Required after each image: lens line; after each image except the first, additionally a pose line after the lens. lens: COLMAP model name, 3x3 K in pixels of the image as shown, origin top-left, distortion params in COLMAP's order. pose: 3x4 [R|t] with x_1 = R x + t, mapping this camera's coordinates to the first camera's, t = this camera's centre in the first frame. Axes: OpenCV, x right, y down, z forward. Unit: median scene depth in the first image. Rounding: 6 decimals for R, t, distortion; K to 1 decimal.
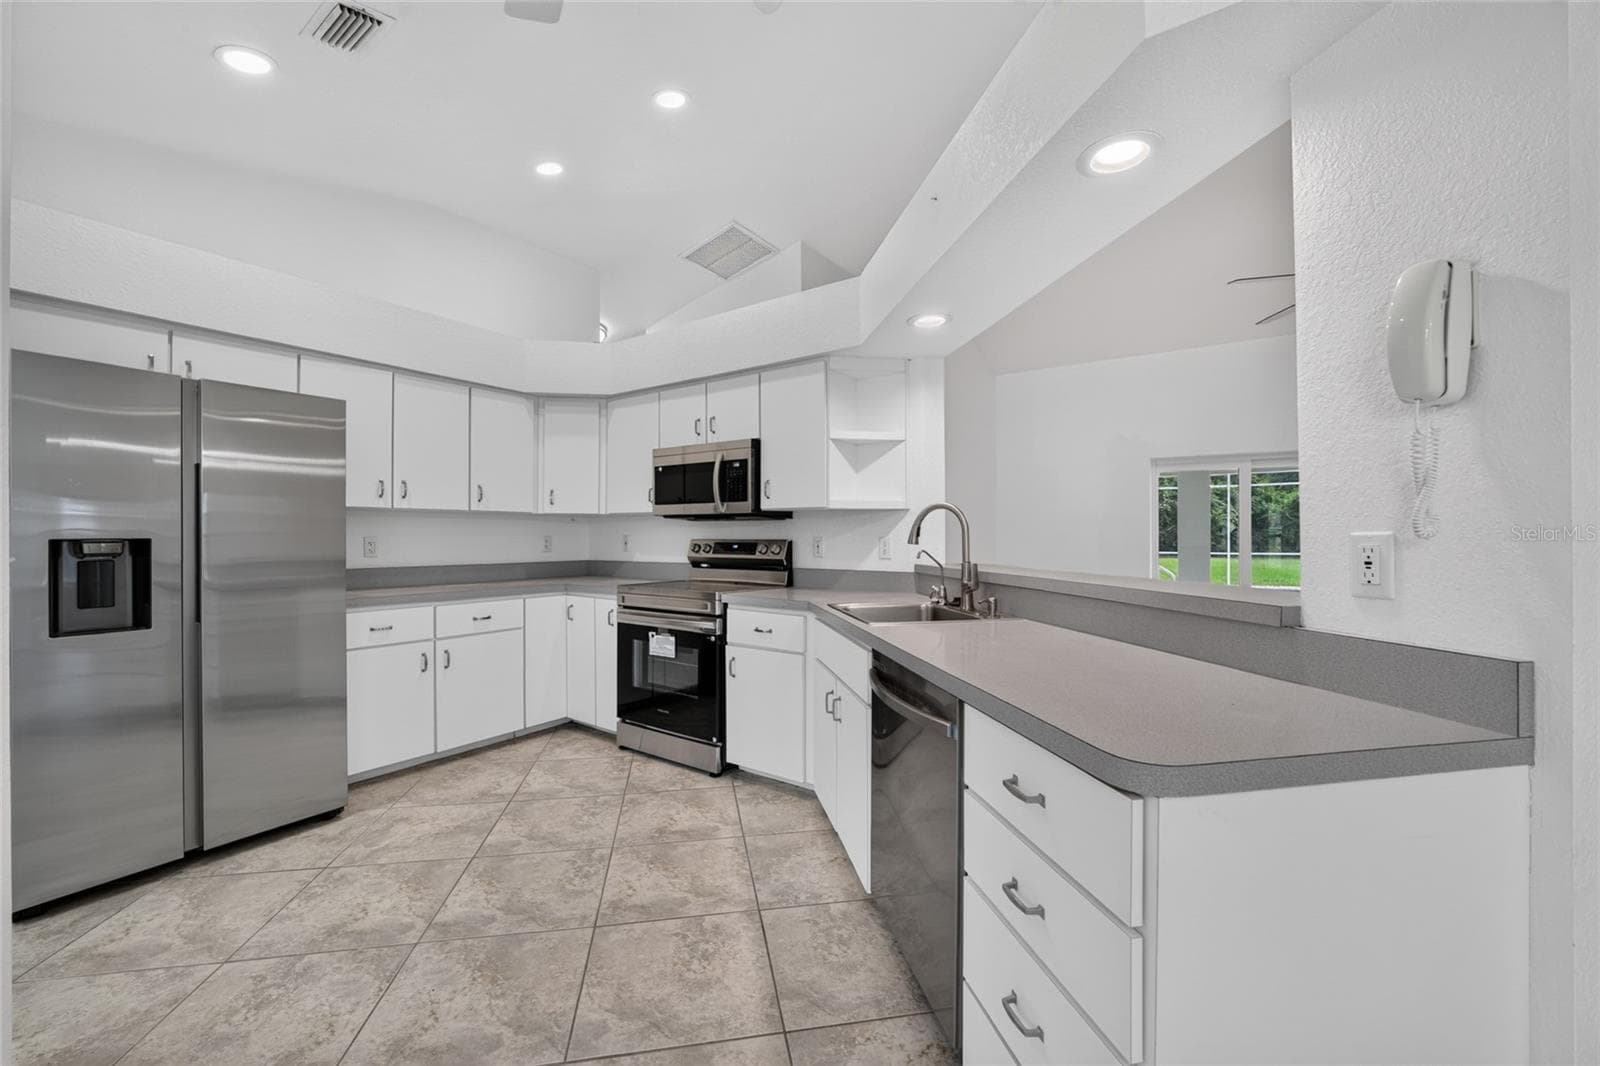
lens RADIAL K [[619.4, 0, 800.0], [0, 619.4, 533.0], [0, 0, 1]] dist [-0.040659, 0.010652]
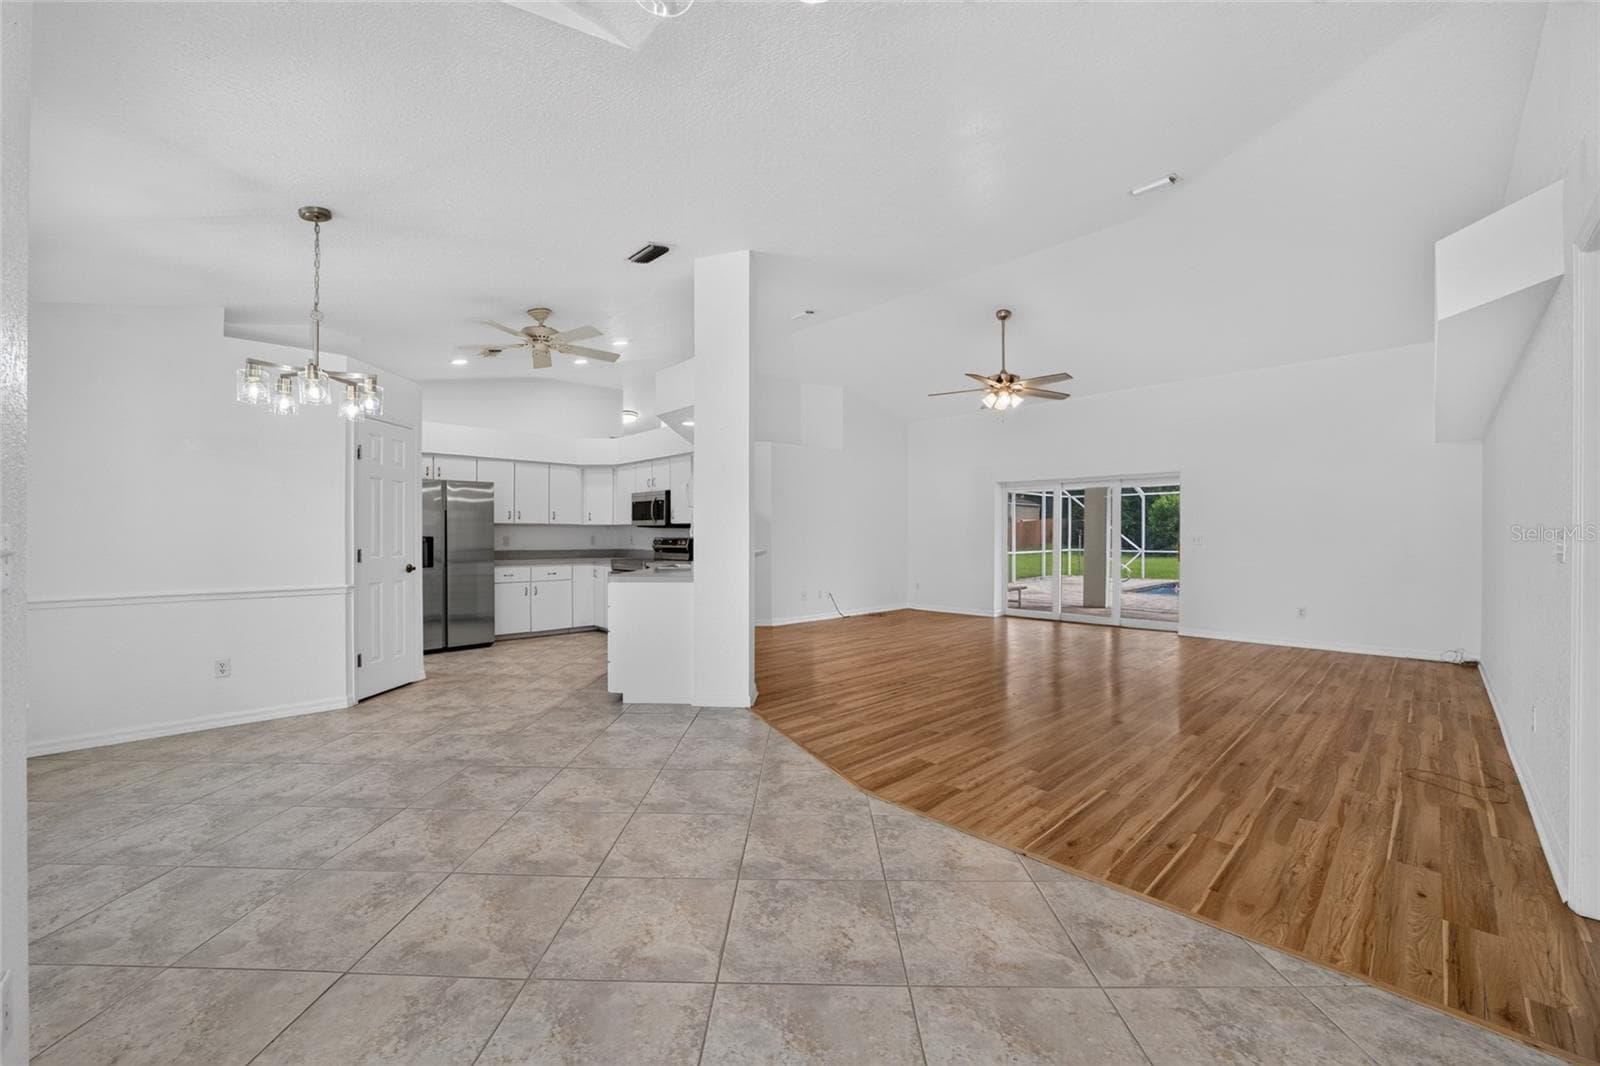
lens RADIAL K [[619.4, 0, 800.0], [0, 619.4, 533.0], [0, 0, 1]] dist [-0.040659, 0.010652]
pose [[0.980666, -0.000338, -0.195687, 0.768056], [0.000243, 1.000000, -0.000509, -0.004483], [0.195687, 0.000451, 0.980666, -0.964815]]
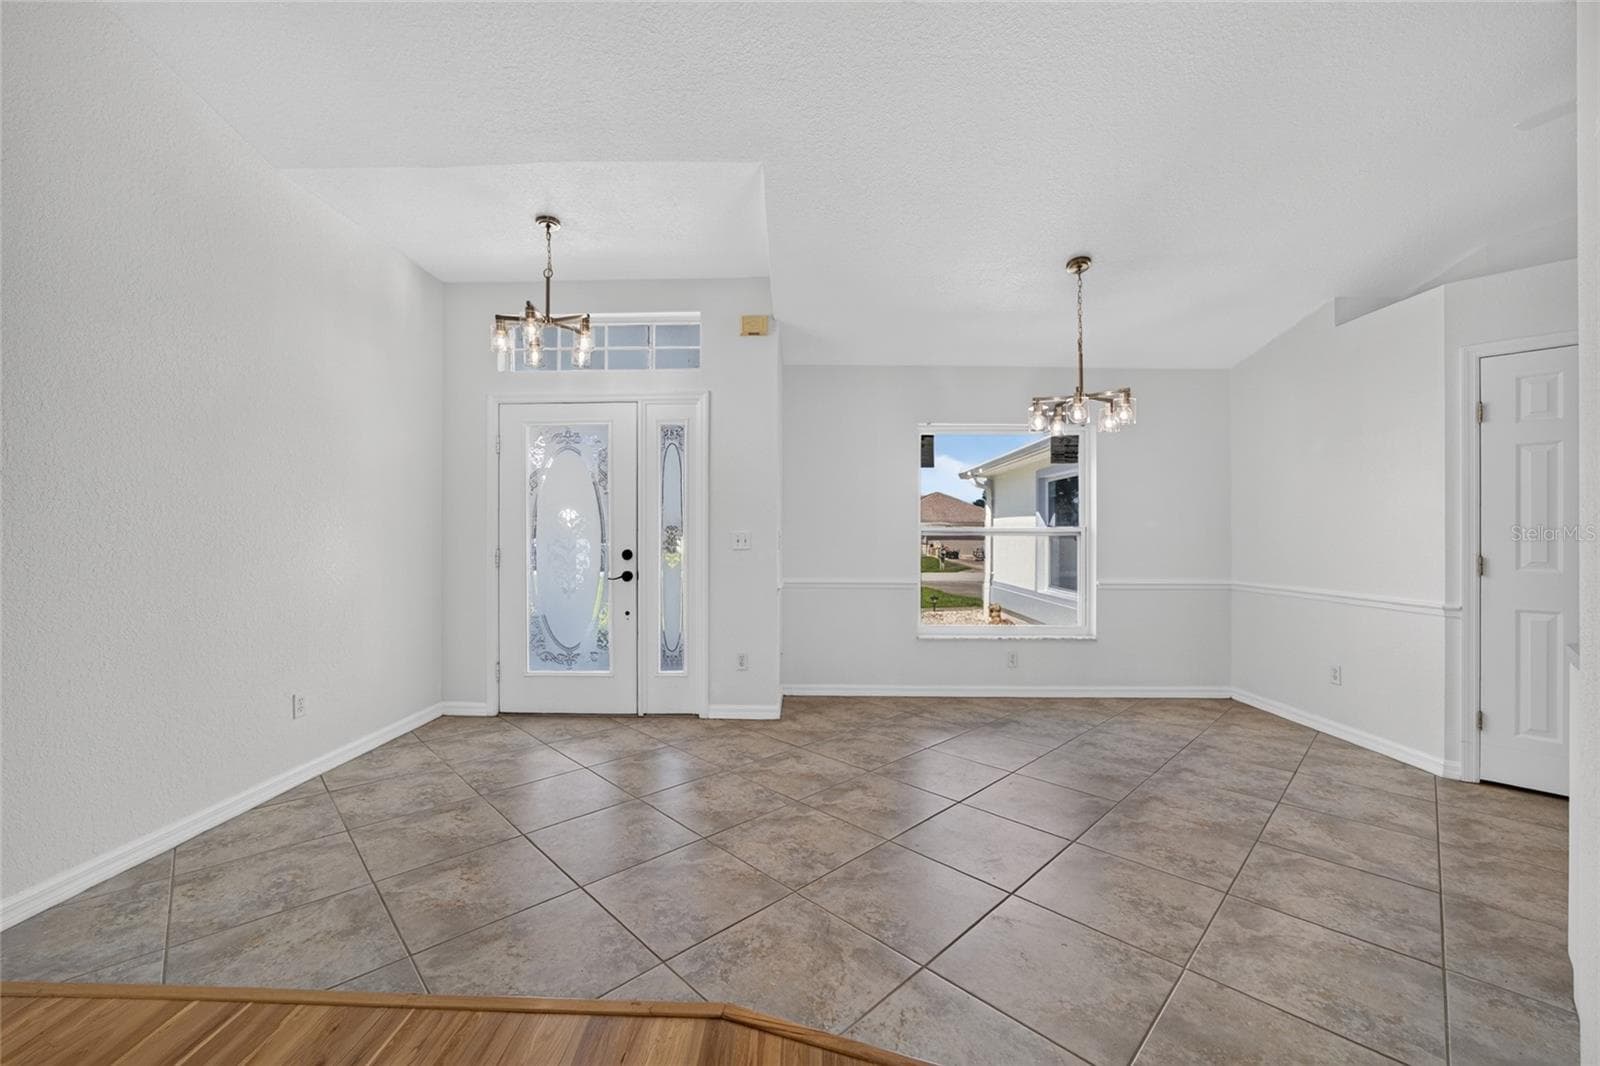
lens RADIAL K [[622.7, 0, 793.5], [0, 622.7, 534.8], [0, 0, 1]] dist [-0.029705, 0.004528]
pose [[-0.827429, 0.000353, -0.561571, 0.896572], [0.002369, 0.999993, -0.002862, -0.000458], [0.561566, -0.003699, -0.827424, 0.265339]]
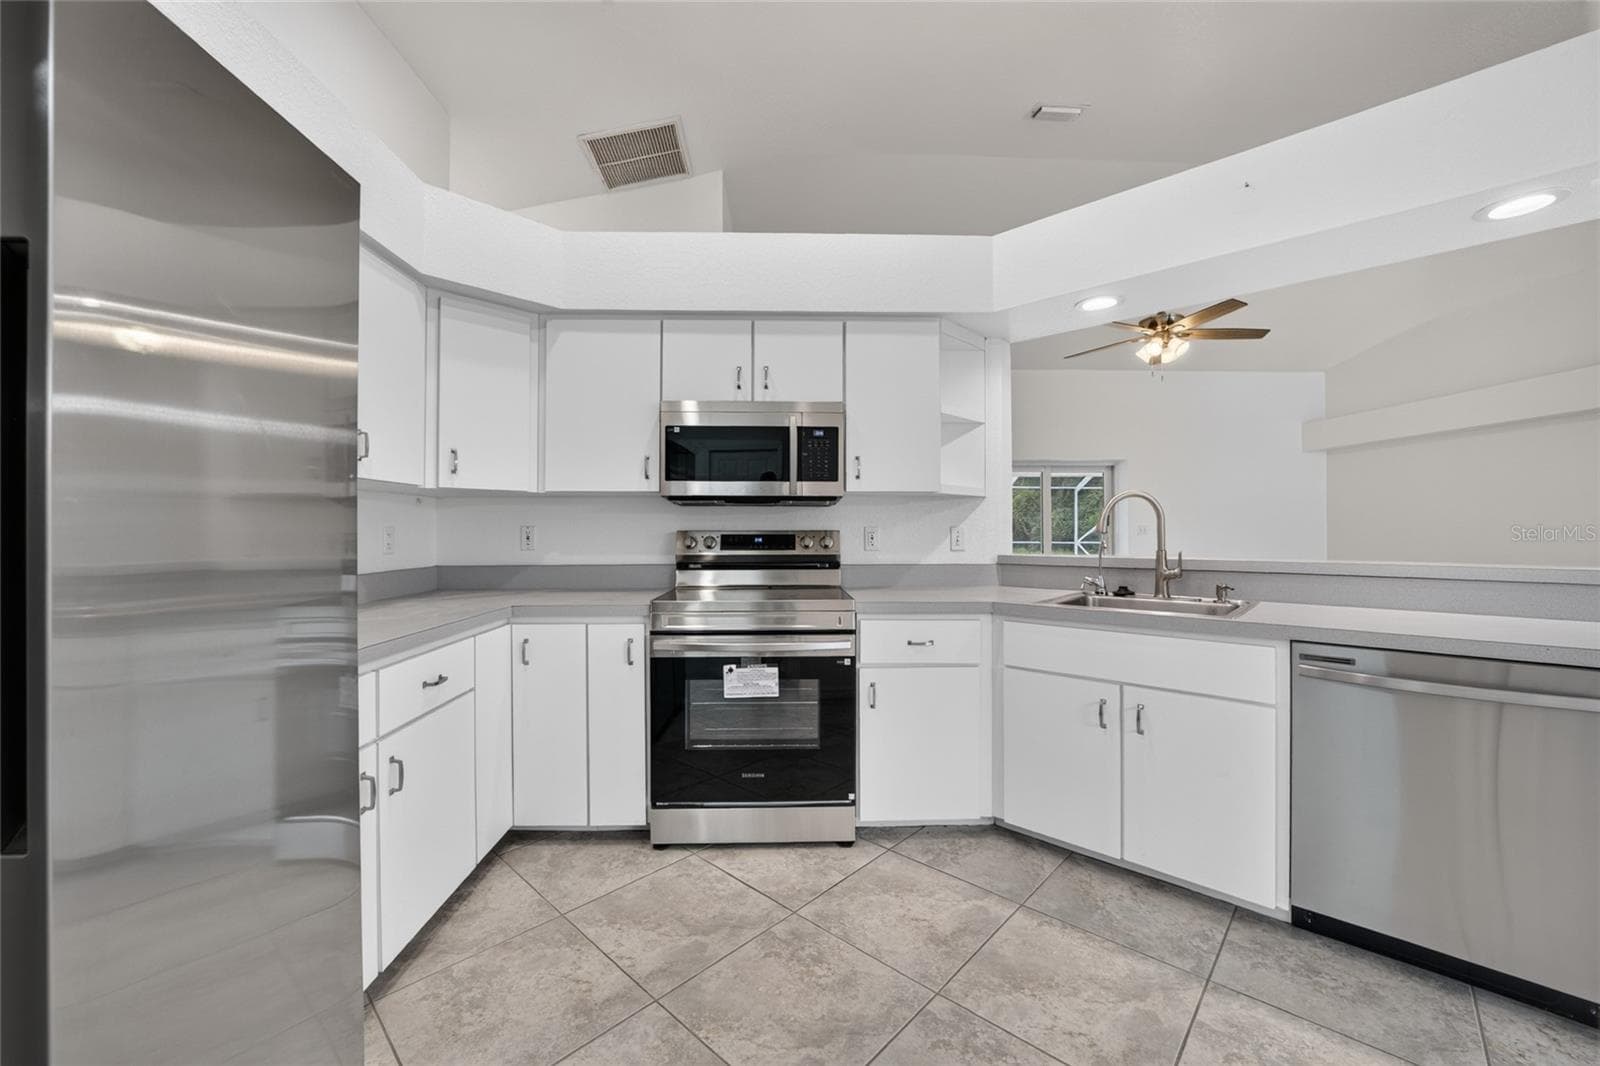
lens RADIAL K [[616.3, 0, 873.6], [0, 616.3, 521.8], [0, 0, 1]] dist [-0.034649, 0.010349]
pose [[0.802554, 0.003321, 0.596571, -0.498476], [-0.000763, 0.999989, -0.004540, 0.003302], [-0.596579, 0.003188, 0.802548, 0.337375]]
